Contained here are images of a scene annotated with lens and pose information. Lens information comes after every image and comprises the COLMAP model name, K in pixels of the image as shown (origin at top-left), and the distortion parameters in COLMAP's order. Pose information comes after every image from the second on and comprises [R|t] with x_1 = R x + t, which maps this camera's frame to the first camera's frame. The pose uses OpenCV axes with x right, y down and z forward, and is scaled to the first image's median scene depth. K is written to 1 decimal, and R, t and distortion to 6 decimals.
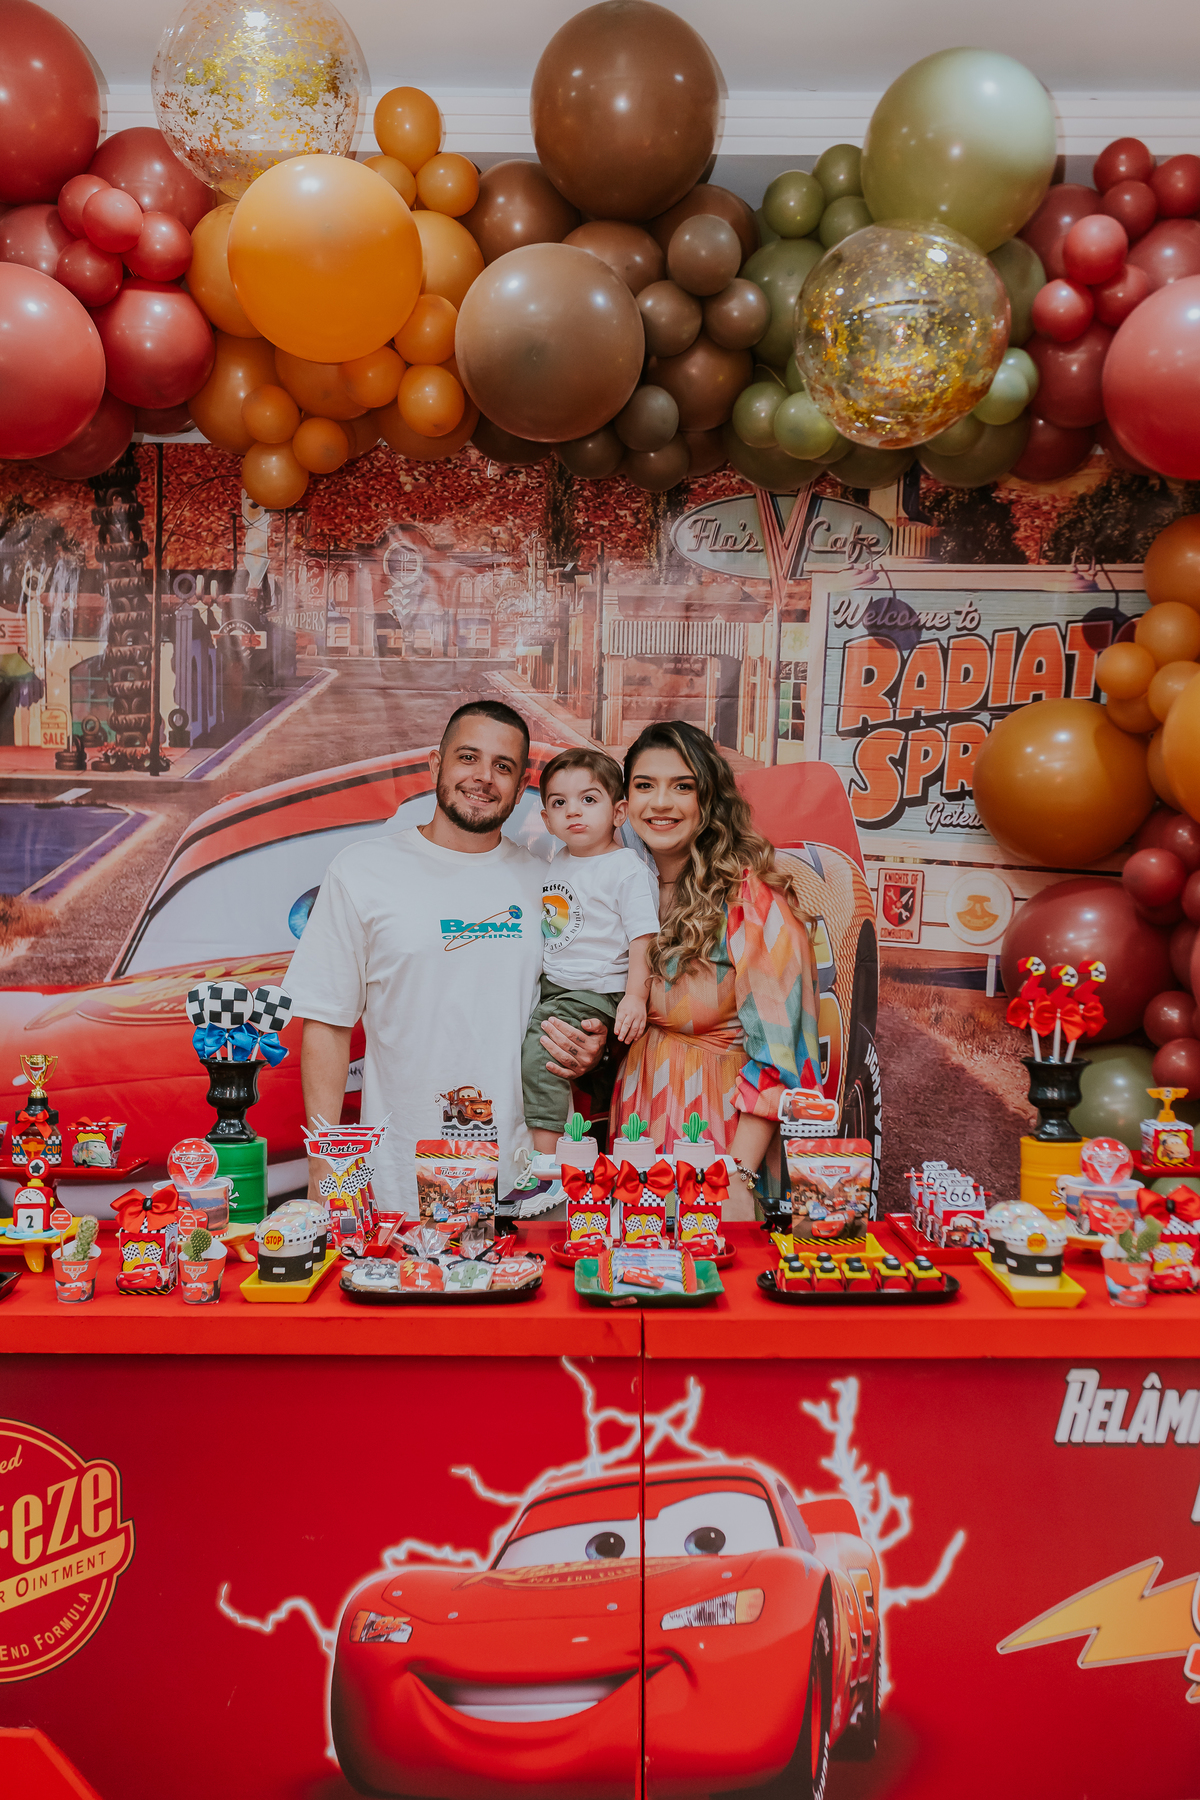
lens RADIAL K [[1818.1, 0, 601.1], [0, 1818.1, 950.0], [0, 0, 1]] dist [0.017364, -0.005745]
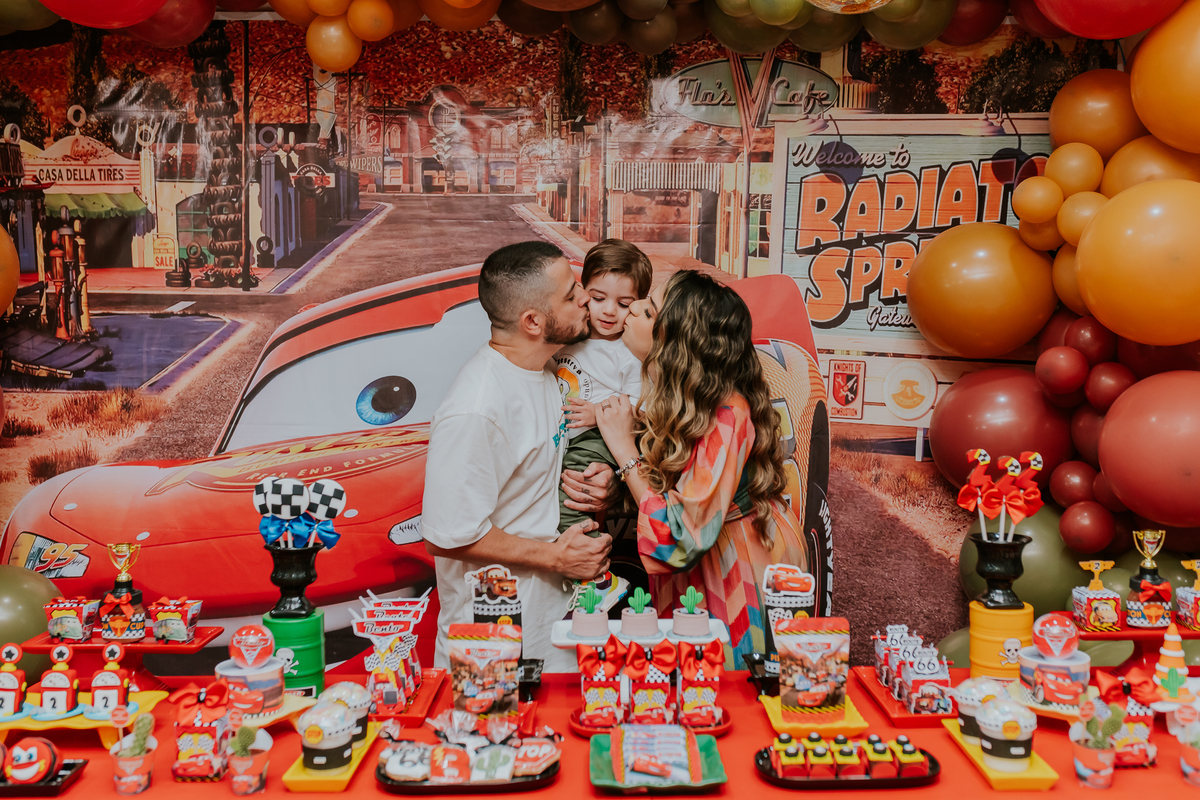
lens RADIAL K [[1212.1, 0, 615.0], [0, 1212.1, 408.9], [0, 0, 1]] dist [0.017364, -0.005745]
pose [[0.999911, -0.010068, 0.008785, -0.002250], [0.009873, 0.999709, 0.022002, -0.031114], [-0.009004, -0.021914, 0.999719, 0.169894]]
